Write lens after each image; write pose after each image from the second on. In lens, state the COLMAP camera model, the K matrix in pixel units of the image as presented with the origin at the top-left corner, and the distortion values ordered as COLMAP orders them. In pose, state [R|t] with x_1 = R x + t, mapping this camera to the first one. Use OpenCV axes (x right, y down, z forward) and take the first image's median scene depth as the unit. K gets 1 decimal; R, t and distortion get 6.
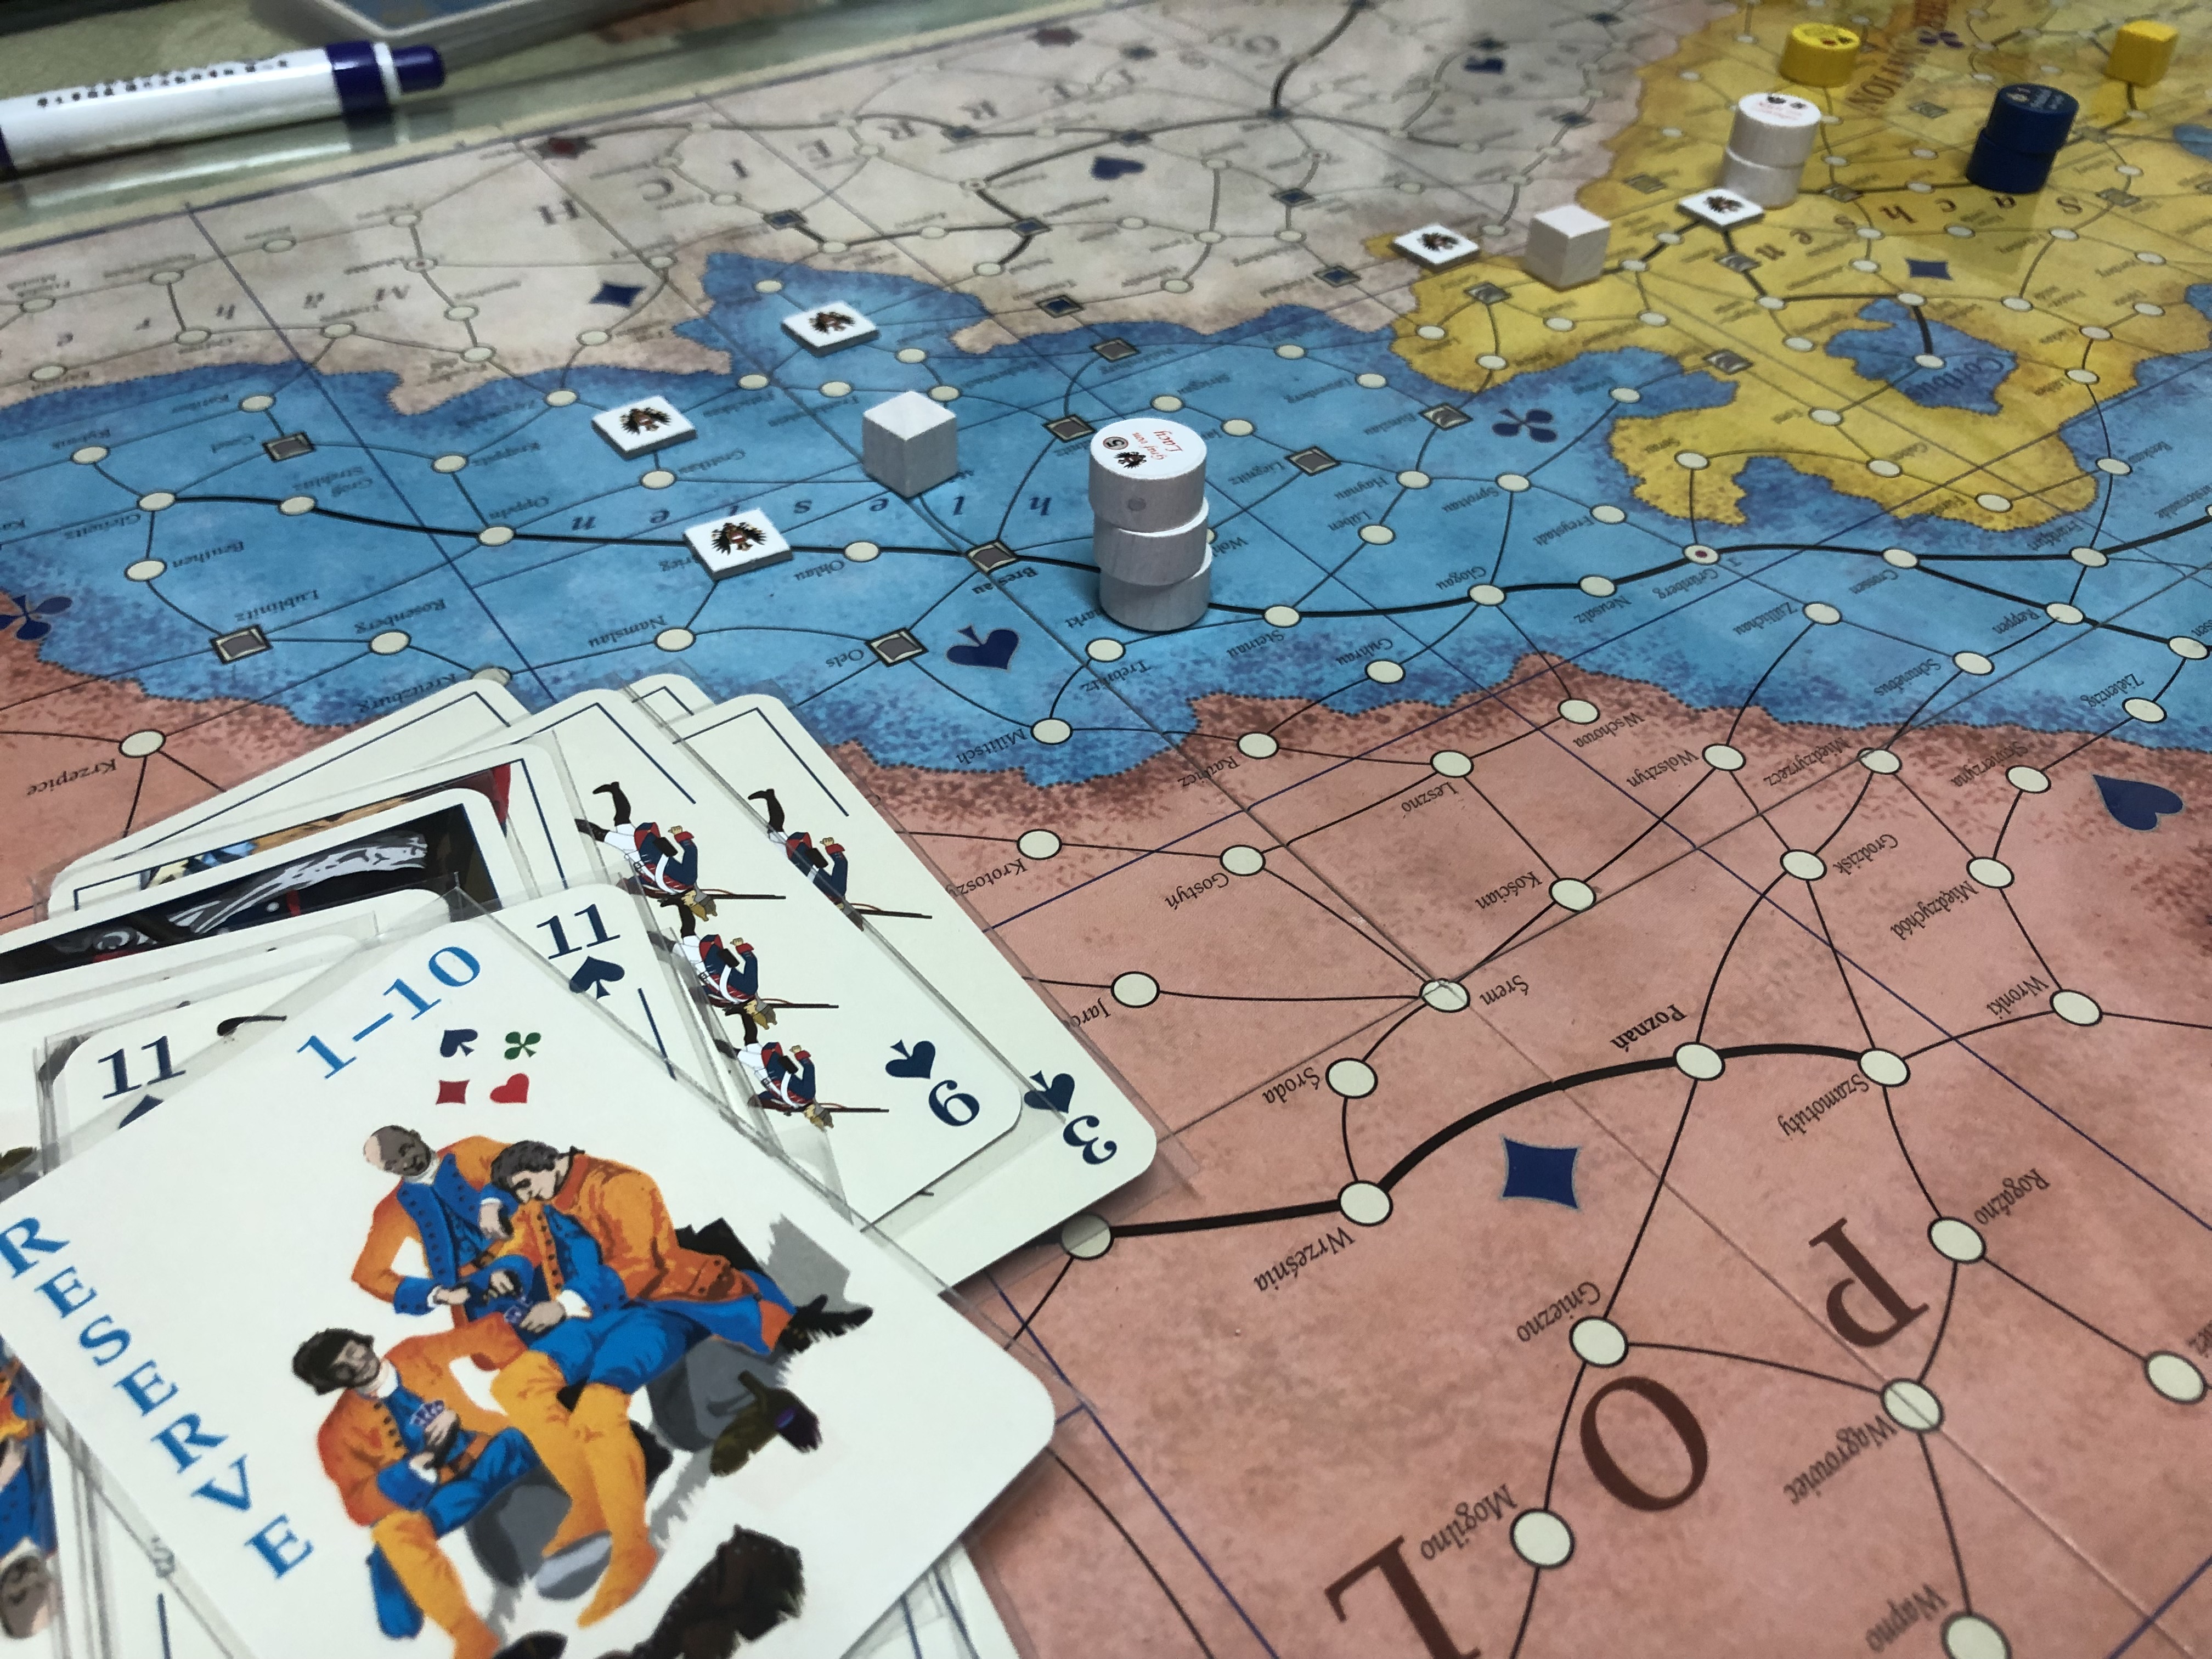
lens RADIAL K [[1795.1, 0, 1090.0], [0, 1795.1, 846.7], [0, 0, 1]] dist [0.013678, -0.030010]
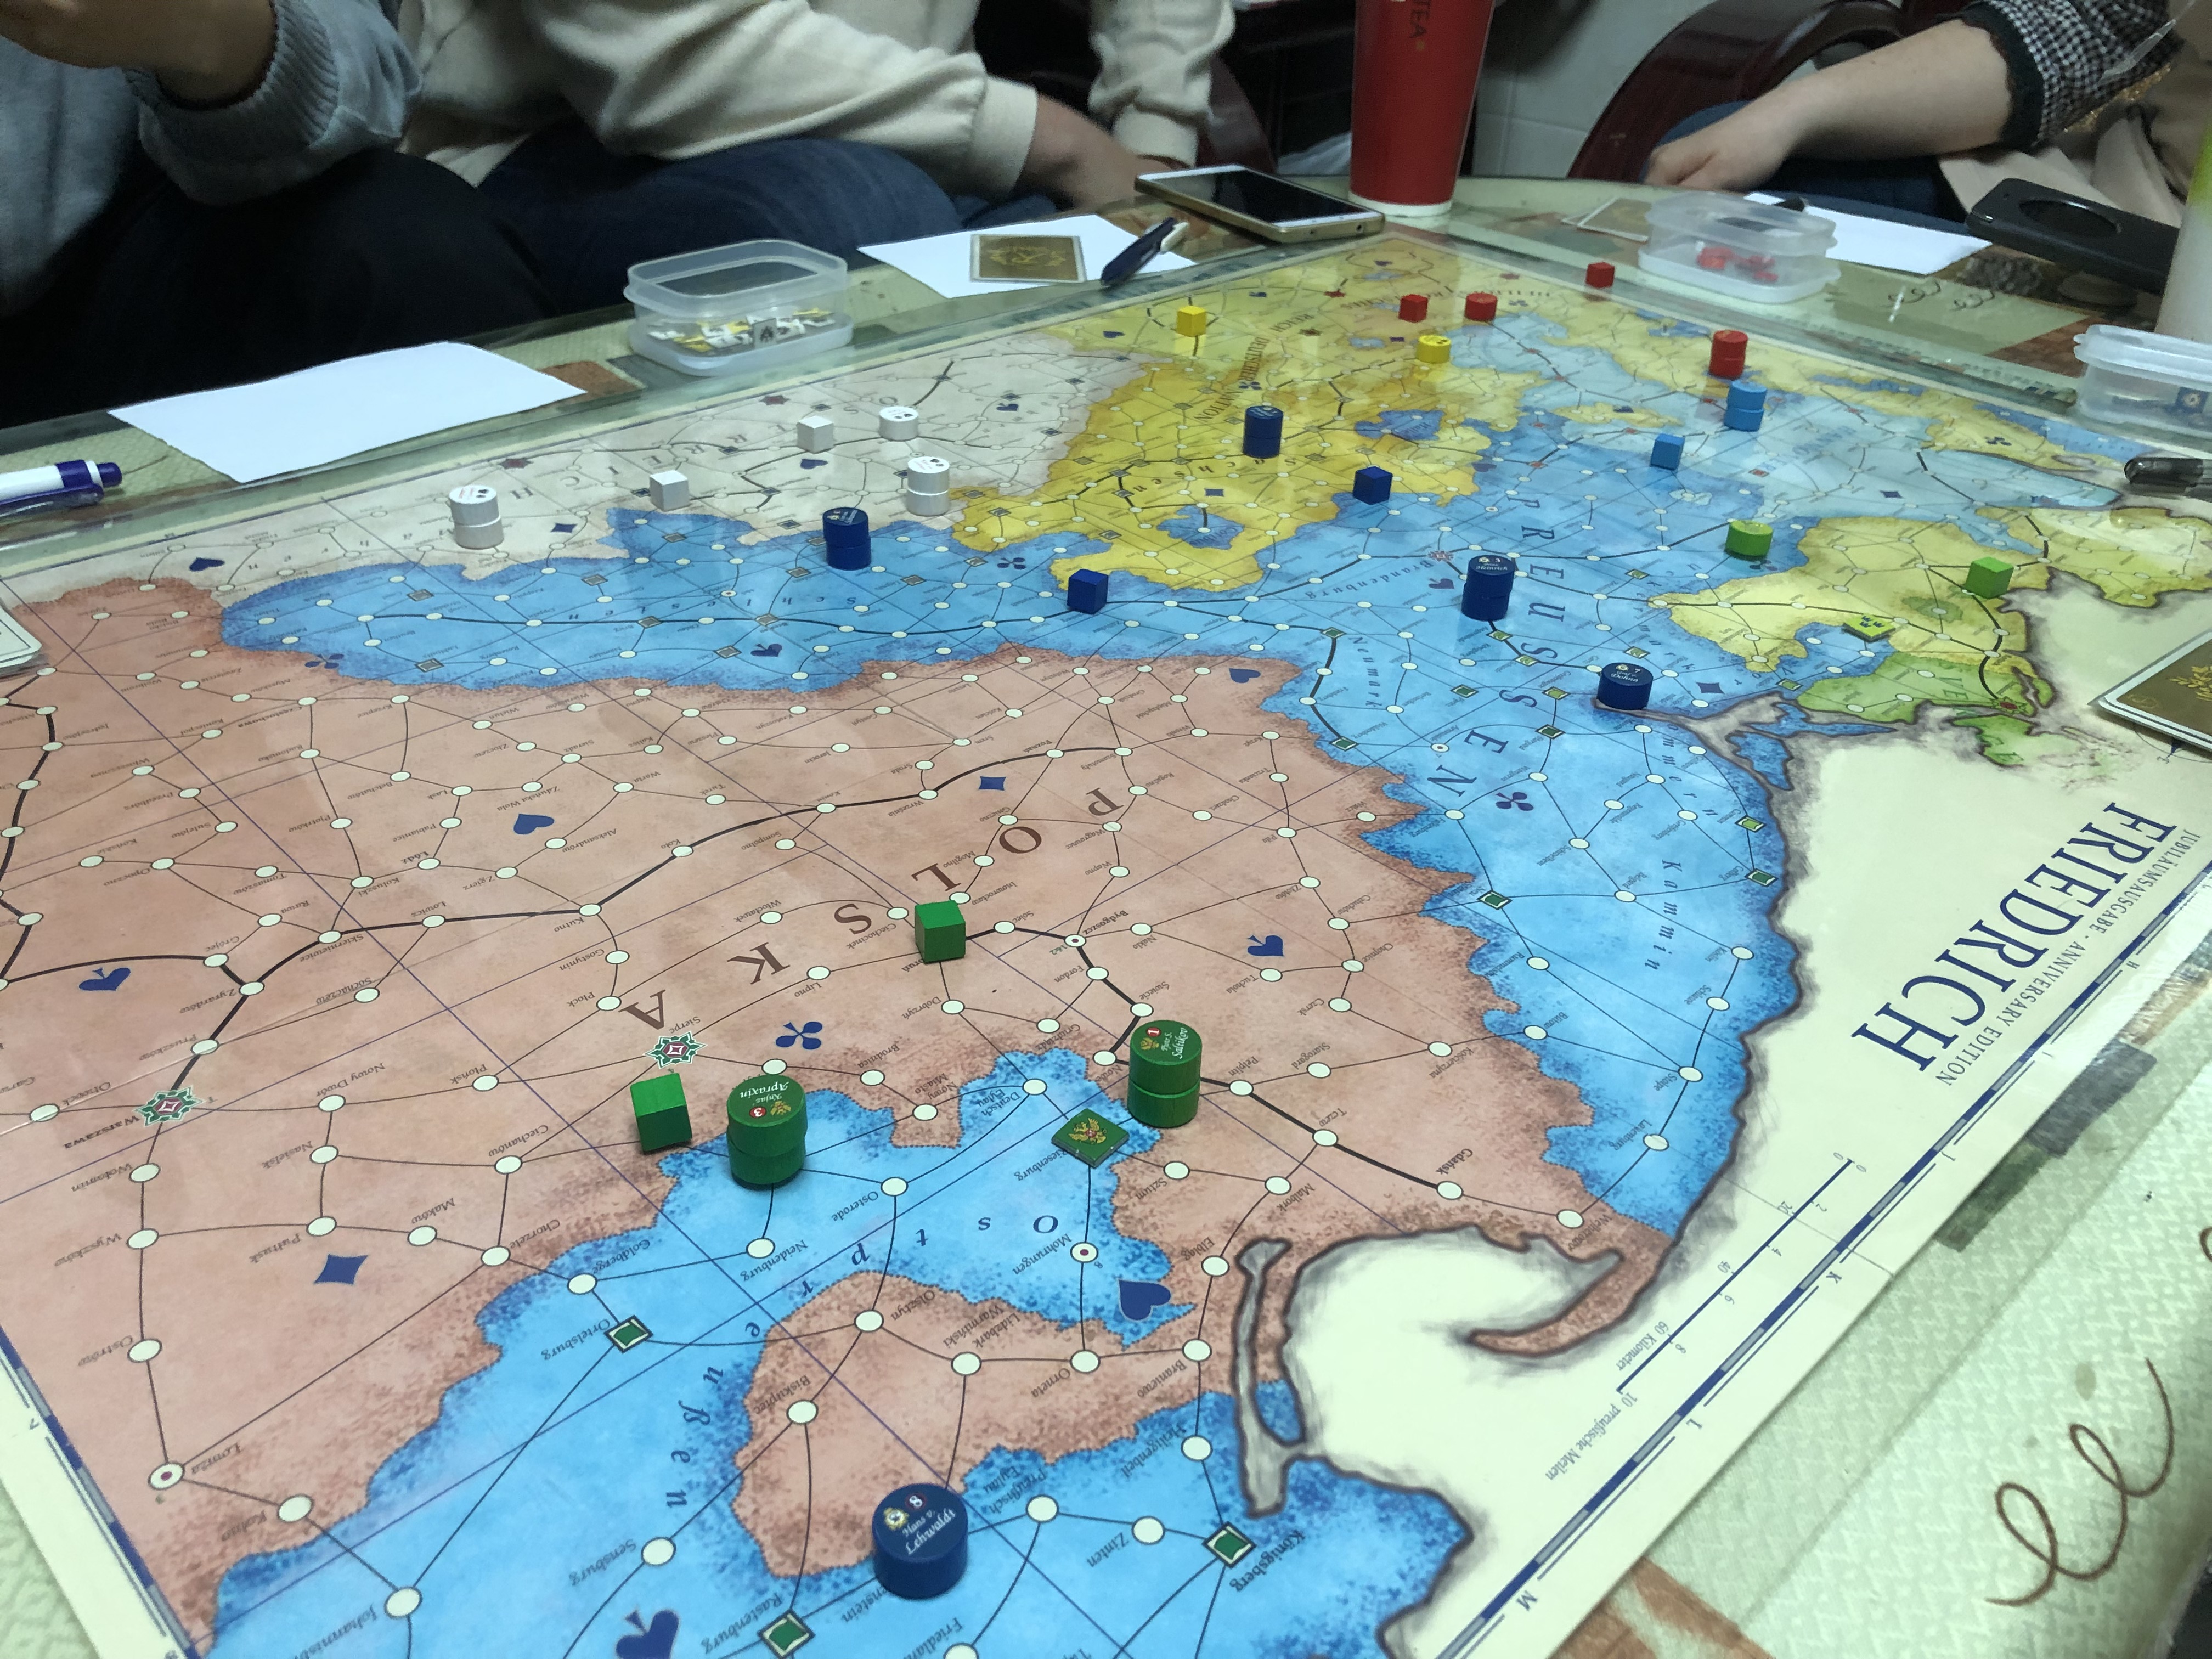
lens RADIAL K [[1795.1, 0, 1111.3], [0, 1795.1, 838.5], [0, 0, 1]] dist [0.013678, -0.030010]
pose [[0.984763, -0.072637, 0.158006, -0.004762], [0.100177, 0.979638, -0.173996, 0.481354], [-0.142150, 0.187173, 0.971988, -1.056349]]
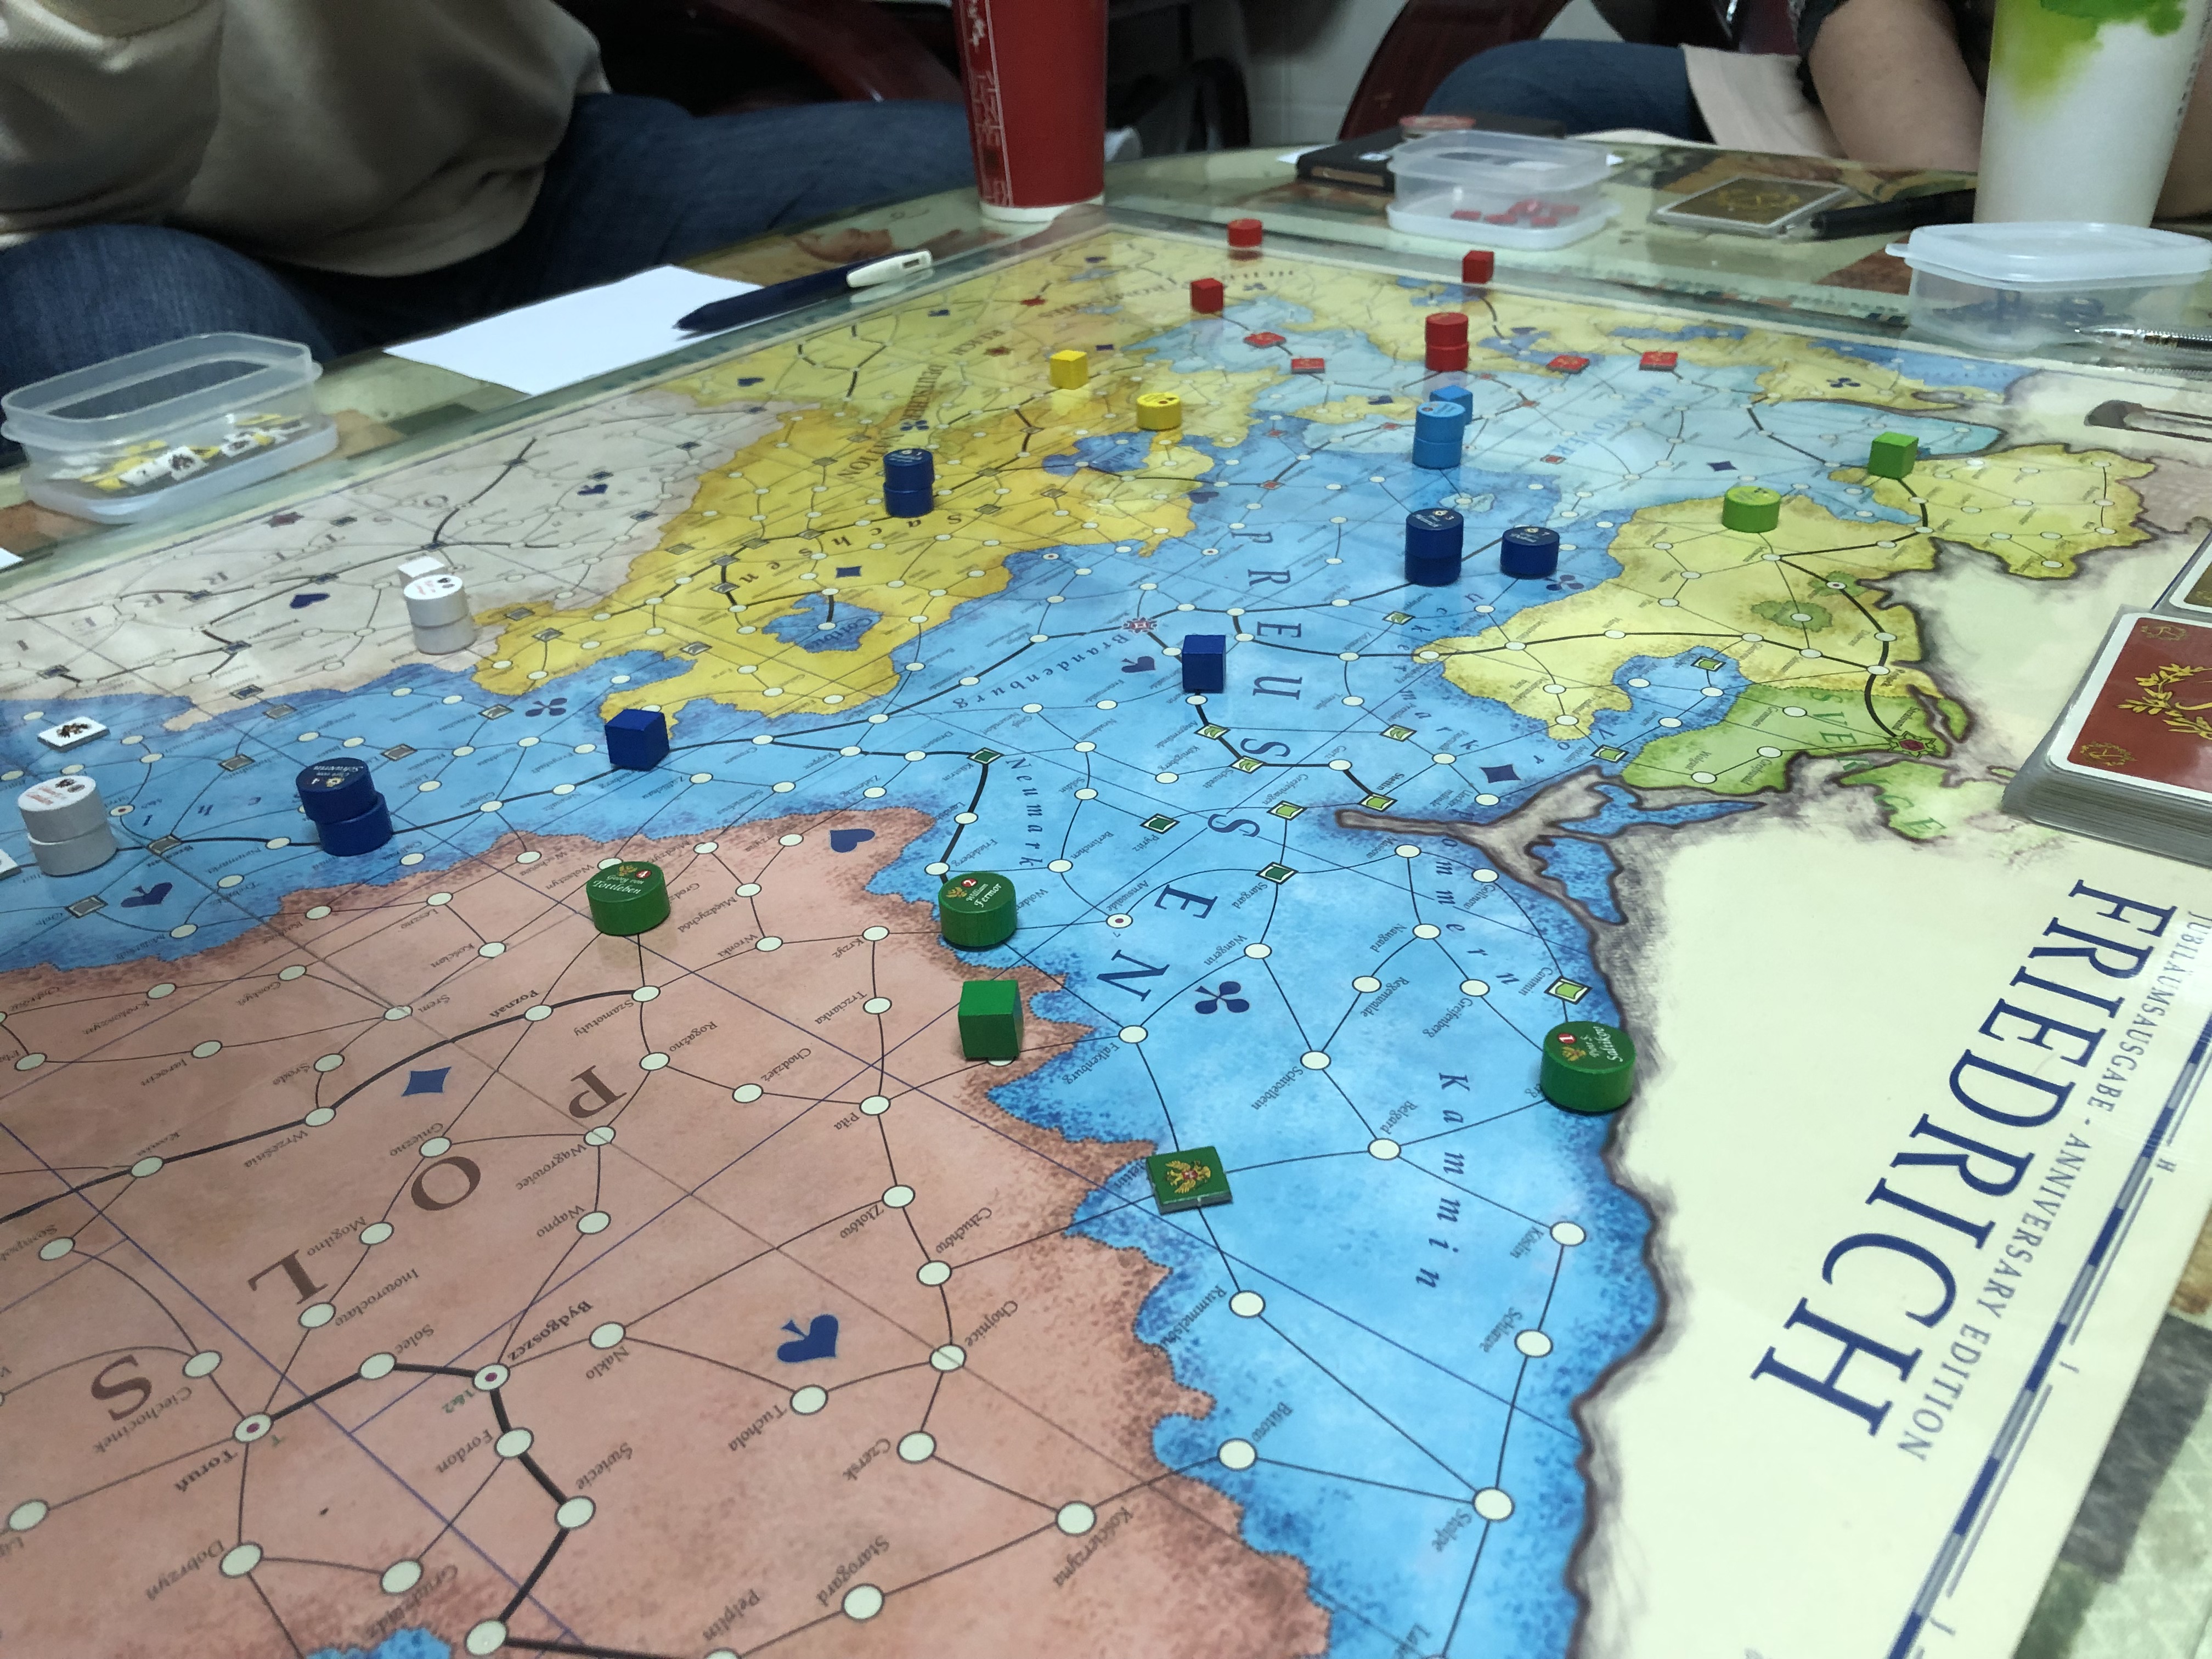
lens RADIAL K [[1795.1, 0, 1104.8], [0, 1795.1, 841.7], [0, 0, 1]] dist [0.013678, -0.030010]
pose [[0.959111, -0.196463, 0.203734, 0.368520], [0.234584, 0.954551, -0.183856, 0.280069], [-0.158353, 0.224131, 0.961608, -0.558638]]
